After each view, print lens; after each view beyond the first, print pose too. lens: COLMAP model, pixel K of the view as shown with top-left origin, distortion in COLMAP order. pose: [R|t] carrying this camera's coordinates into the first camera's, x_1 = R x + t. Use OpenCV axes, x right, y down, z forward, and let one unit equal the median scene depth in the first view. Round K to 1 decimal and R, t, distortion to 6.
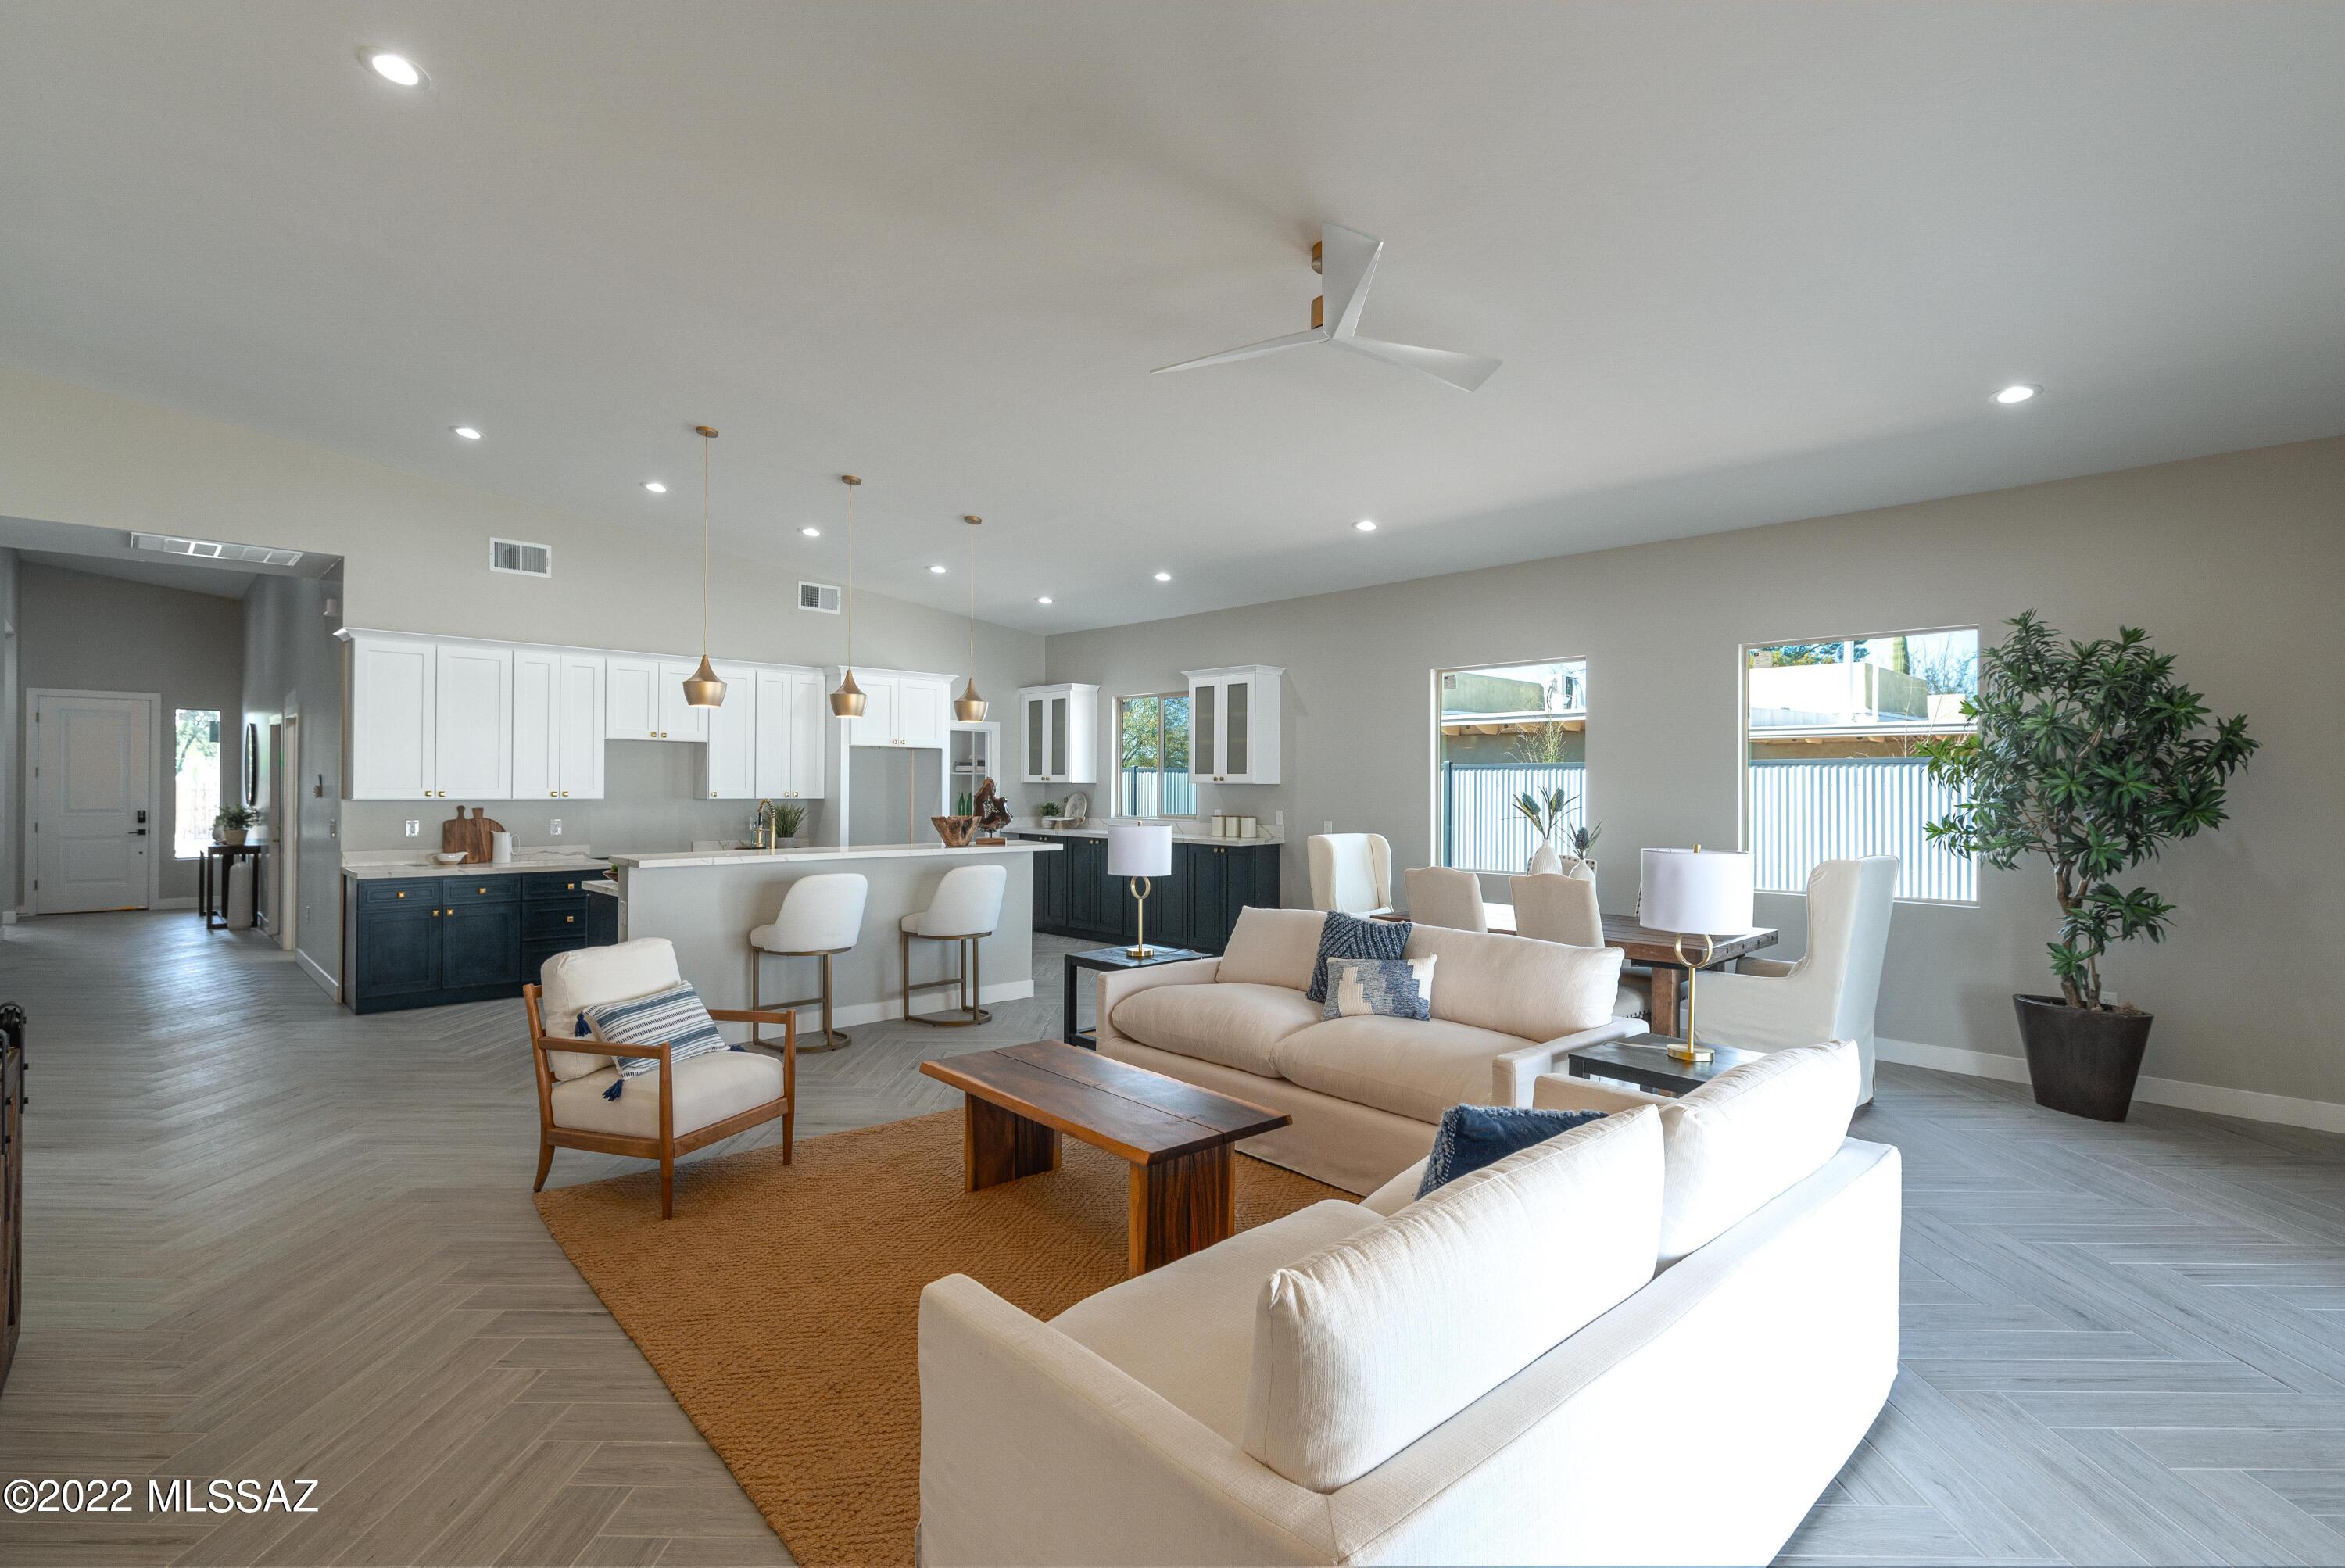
lens RADIAL K [[1108.9, 0, 1159.3], [0, 1108.9, 774.7], [0, 0, 1]] dist [-0.004285, 0.003986]
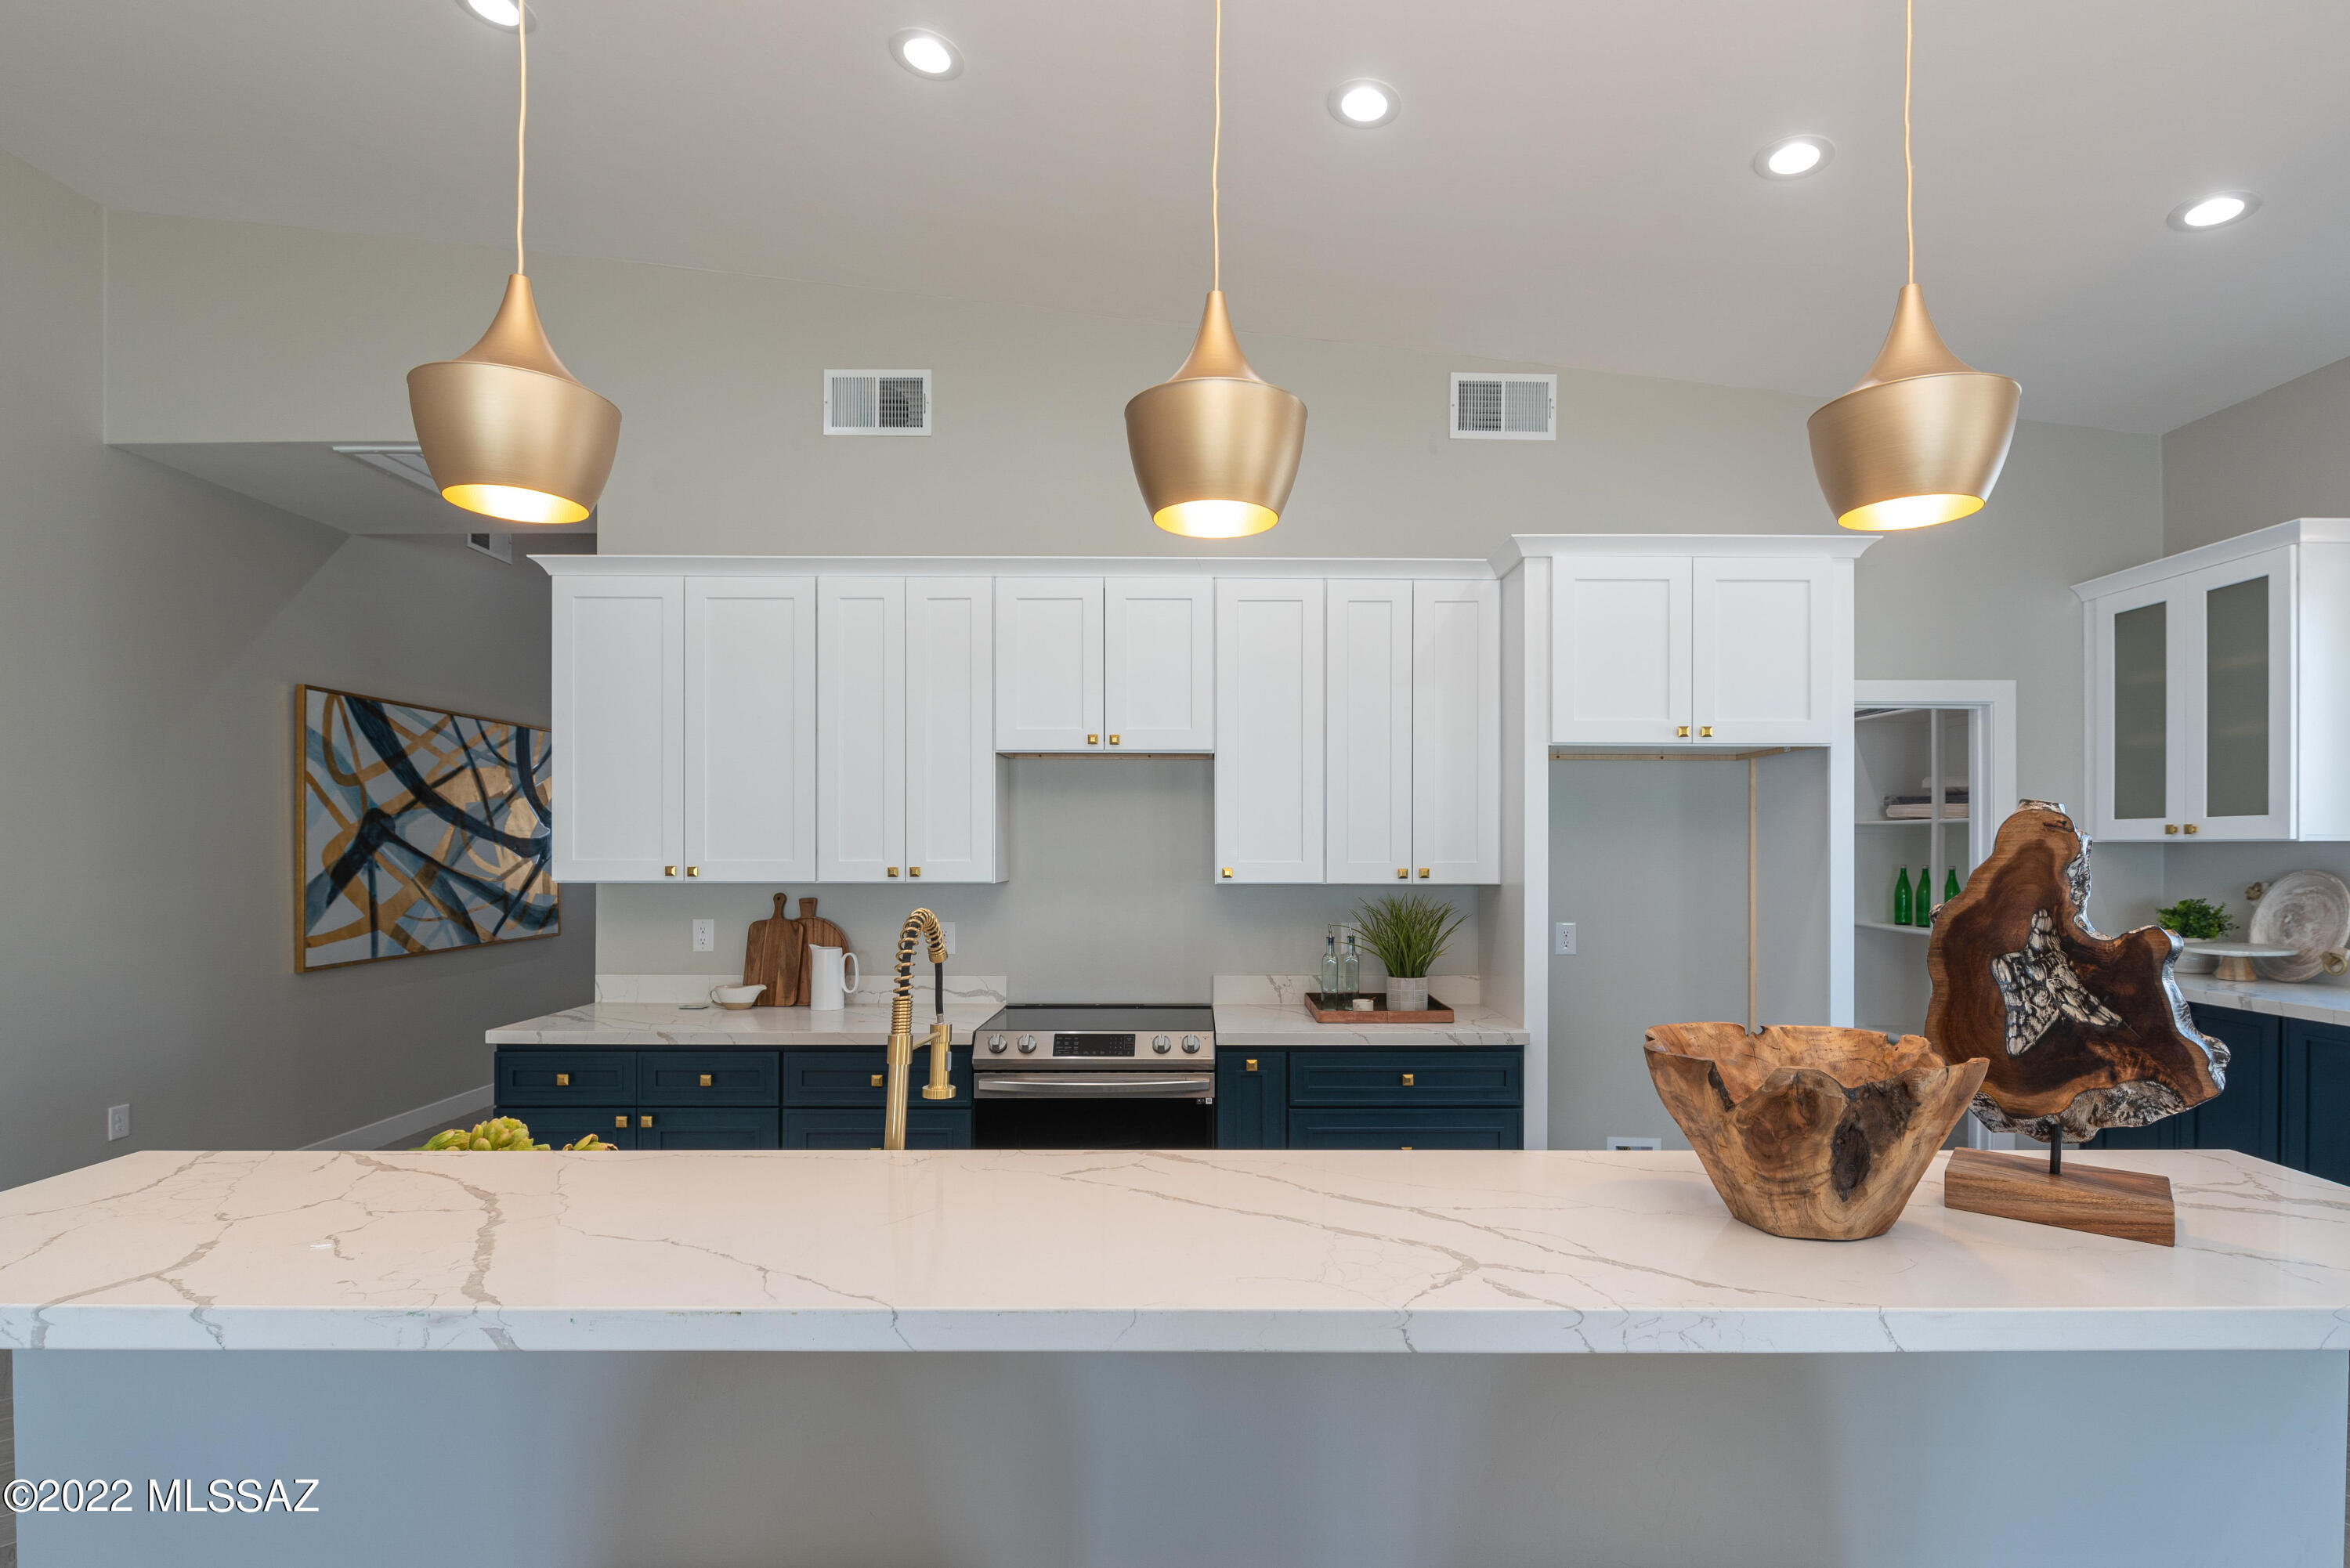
lens RADIAL K [[1128.3, 0, 1216.2], [0, 1128.3, 841.2], [0, 0, 1]] dist [-0.002746, -0.001012]
pose [[0.741125, -0.008560, -0.671312, -0.108925], [0.009383, 0.999953, -0.002392, 0.006065], [0.671301, -0.004526, 0.741171, 0.658389]]
